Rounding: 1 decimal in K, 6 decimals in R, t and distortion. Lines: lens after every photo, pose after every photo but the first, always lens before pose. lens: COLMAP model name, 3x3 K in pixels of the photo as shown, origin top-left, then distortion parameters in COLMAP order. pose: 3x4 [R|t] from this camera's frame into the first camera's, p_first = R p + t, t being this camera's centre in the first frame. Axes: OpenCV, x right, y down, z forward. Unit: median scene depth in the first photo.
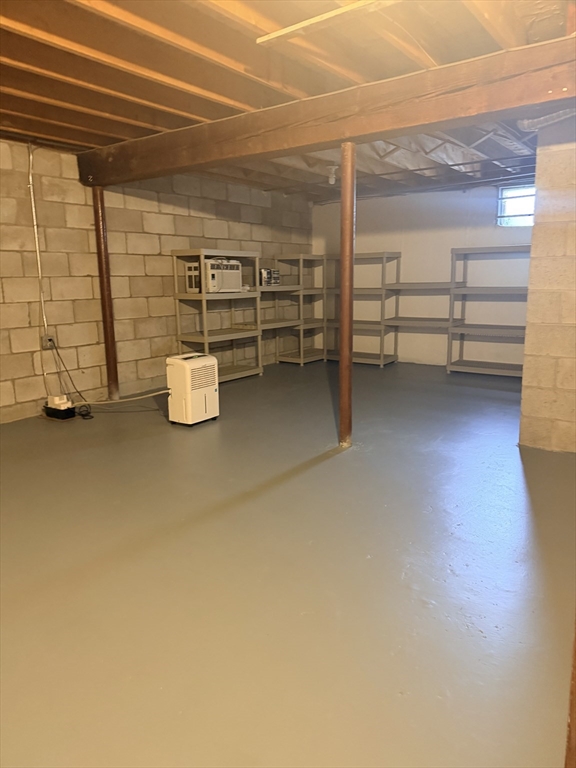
lens RADIAL K [[546.7, 0, 290.8], [0, 546.7, 373.3], [0, 0, 1]] dist [0.029153, -0.017947]
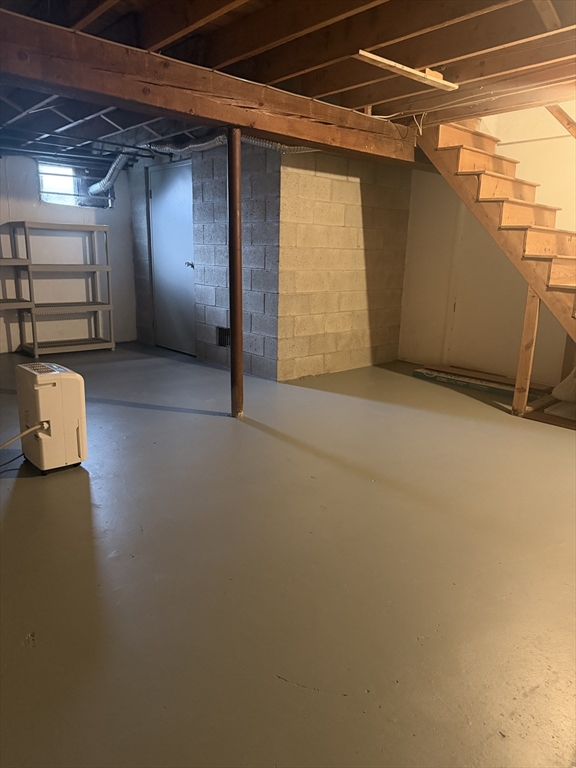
lens RADIAL K [[546.7, 0, 282.6], [0, 546.7, 402.9], [0, 0, 1]] dist [0.029153, -0.017947]
pose [[0.235354, -0.230907, 0.944082, -0.961117], [0.140740, 0.969226, 0.201972, -0.102800], [-0.961666, 0.085335, 0.260609, 0.649785]]
